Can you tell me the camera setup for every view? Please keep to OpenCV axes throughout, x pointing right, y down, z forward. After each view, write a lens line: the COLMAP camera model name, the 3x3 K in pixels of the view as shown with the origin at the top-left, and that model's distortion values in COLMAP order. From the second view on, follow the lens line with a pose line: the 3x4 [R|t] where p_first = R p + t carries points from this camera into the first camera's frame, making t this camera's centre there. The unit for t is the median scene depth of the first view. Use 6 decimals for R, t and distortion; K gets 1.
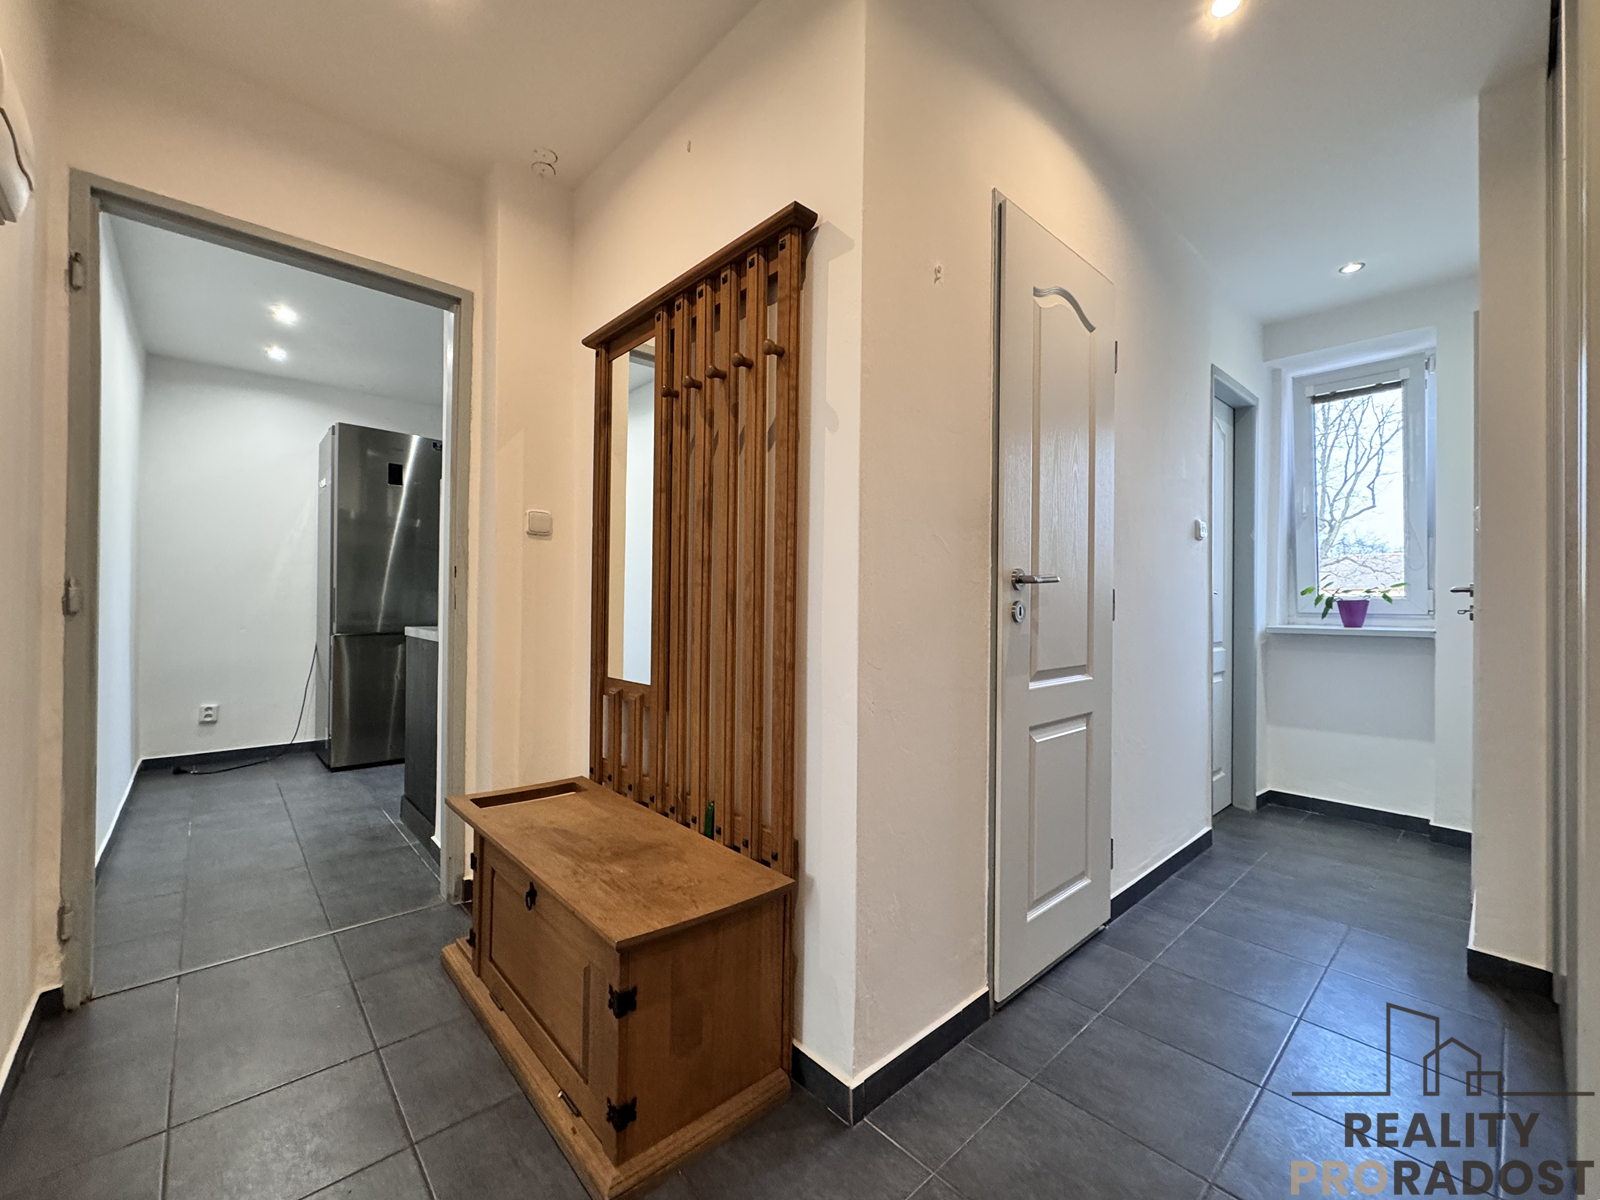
lens RADIAL K [[638.5, 0, 794.9], [0, 638.5, 603.7], [0, 0, 1]] dist [0.001374, 0.000770]
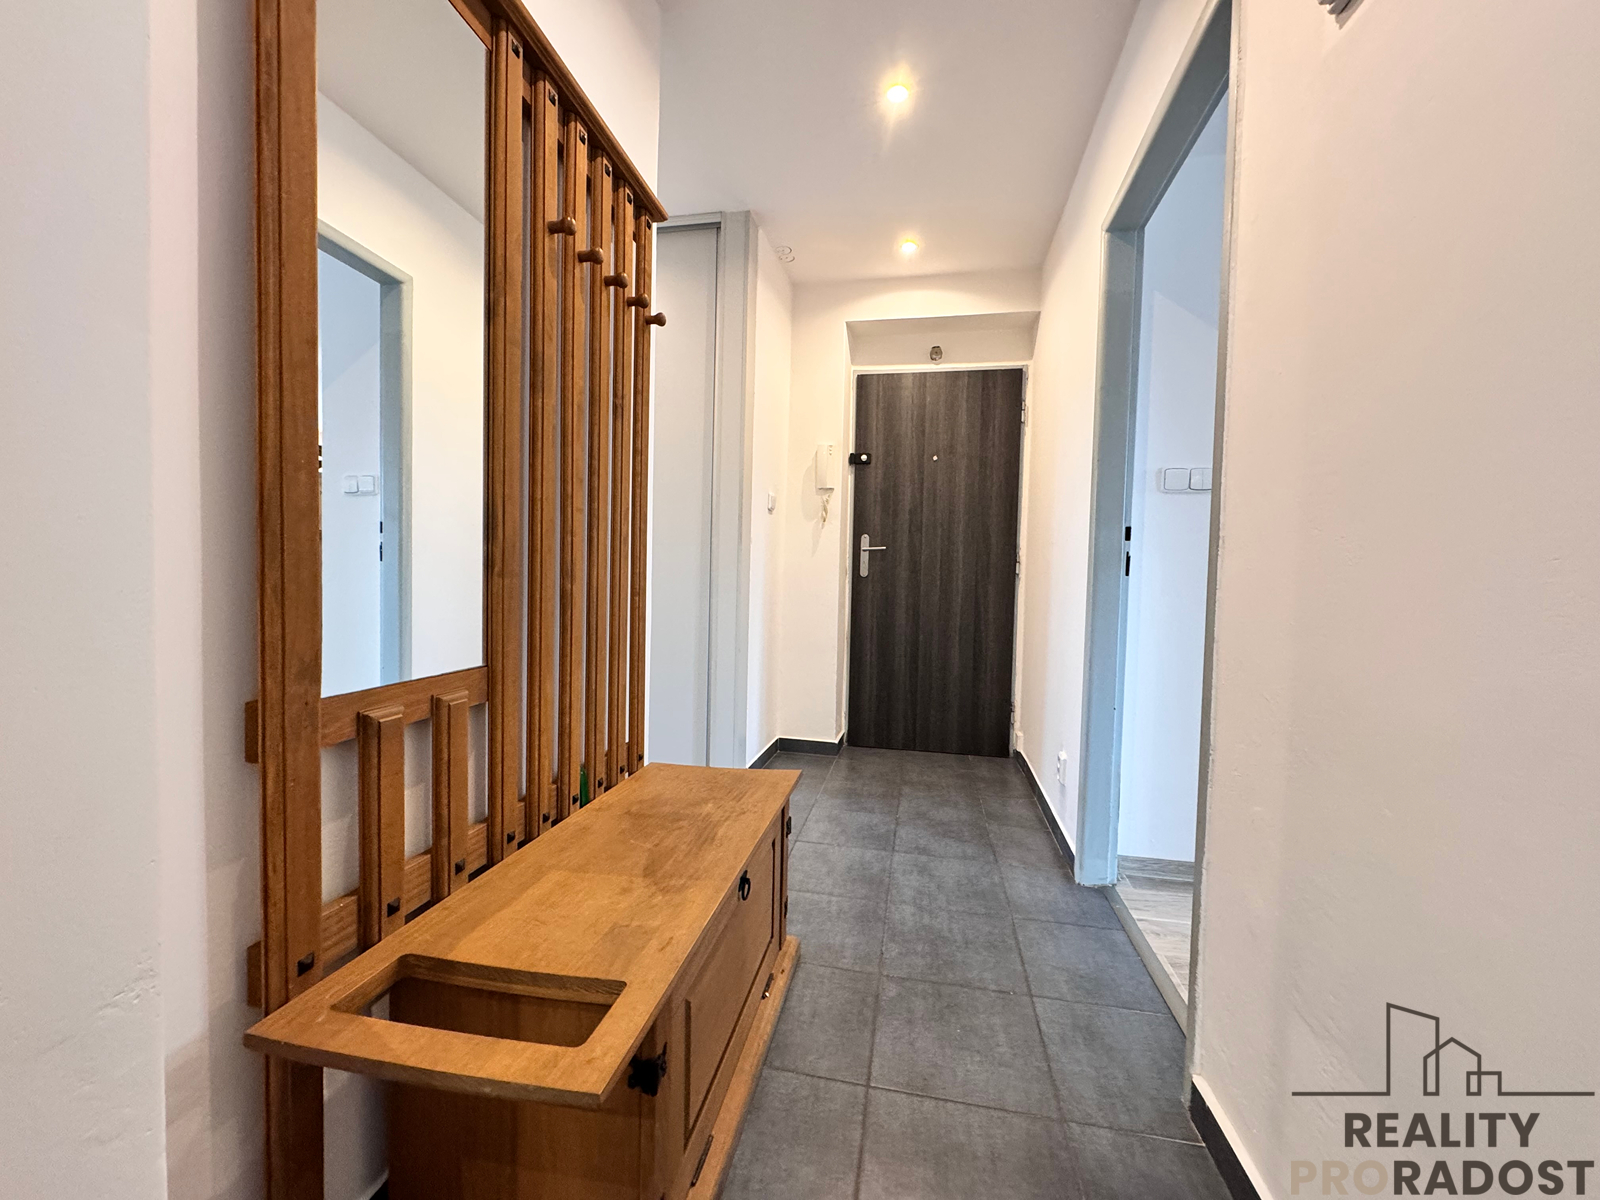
lens RADIAL K [[638.5, 0, 804.4], [0, 638.5, 595.0], [0, 0, 1]] dist [0.001374, 0.000770]
pose [[-0.595347, -0.054888, 0.801592, -1.000050], [-0.029447, 0.998484, 0.046499, 0.032275], [-0.802929, 0.004079, -0.596061, 1.288105]]
